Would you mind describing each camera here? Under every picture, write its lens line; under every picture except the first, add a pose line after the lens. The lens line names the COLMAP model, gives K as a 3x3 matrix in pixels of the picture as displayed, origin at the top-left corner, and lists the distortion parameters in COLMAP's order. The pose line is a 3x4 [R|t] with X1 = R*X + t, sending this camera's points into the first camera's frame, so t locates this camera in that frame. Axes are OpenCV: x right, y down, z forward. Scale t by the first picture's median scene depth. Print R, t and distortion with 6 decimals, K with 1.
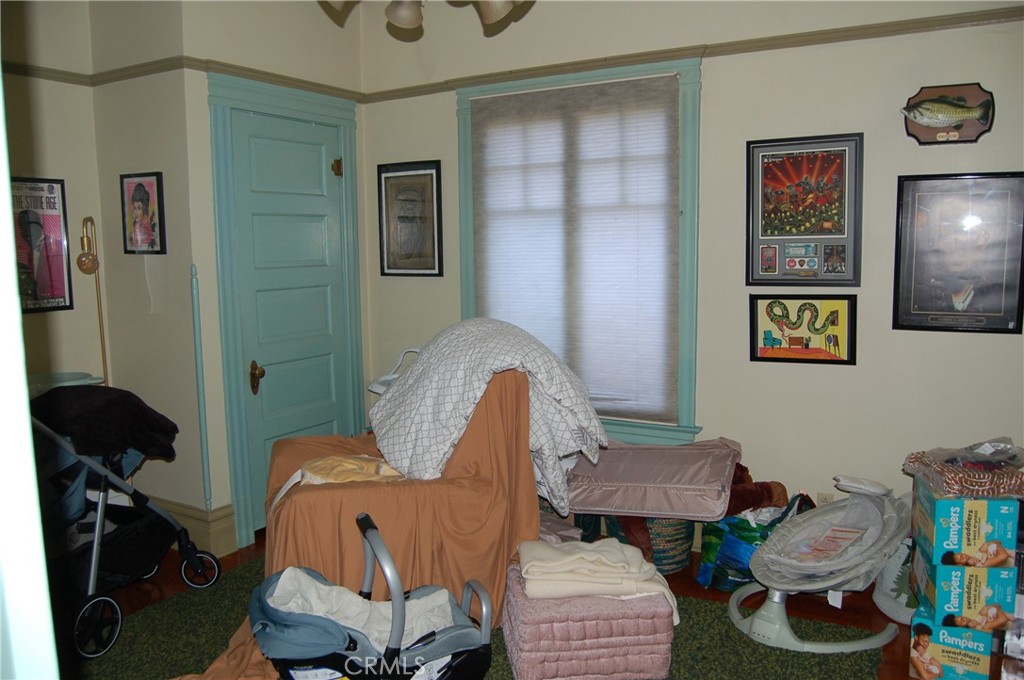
lens RADIAL K [[816.2, 0, 509.9], [0, 816.2, 347.5], [0, 0, 1]] dist [-0.062355, 0.007778]
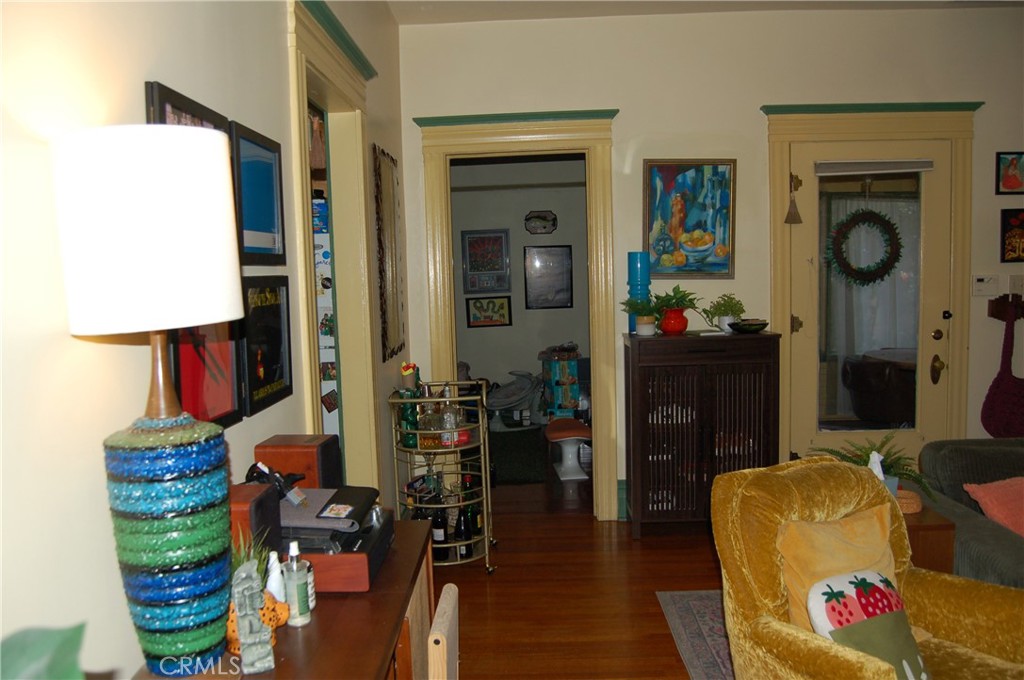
lens RADIAL K [[816.9, 0, 514.4], [0, 816.9, 345.6], [0, 0, 1]] dist [-0.056102, 0.014172]
pose [[0.875741, -0.057094, 0.479393, -0.719480], [0.081947, 0.996153, -0.031060, 0.155960], [-0.475776, 0.066486, 0.877050, -1.101748]]
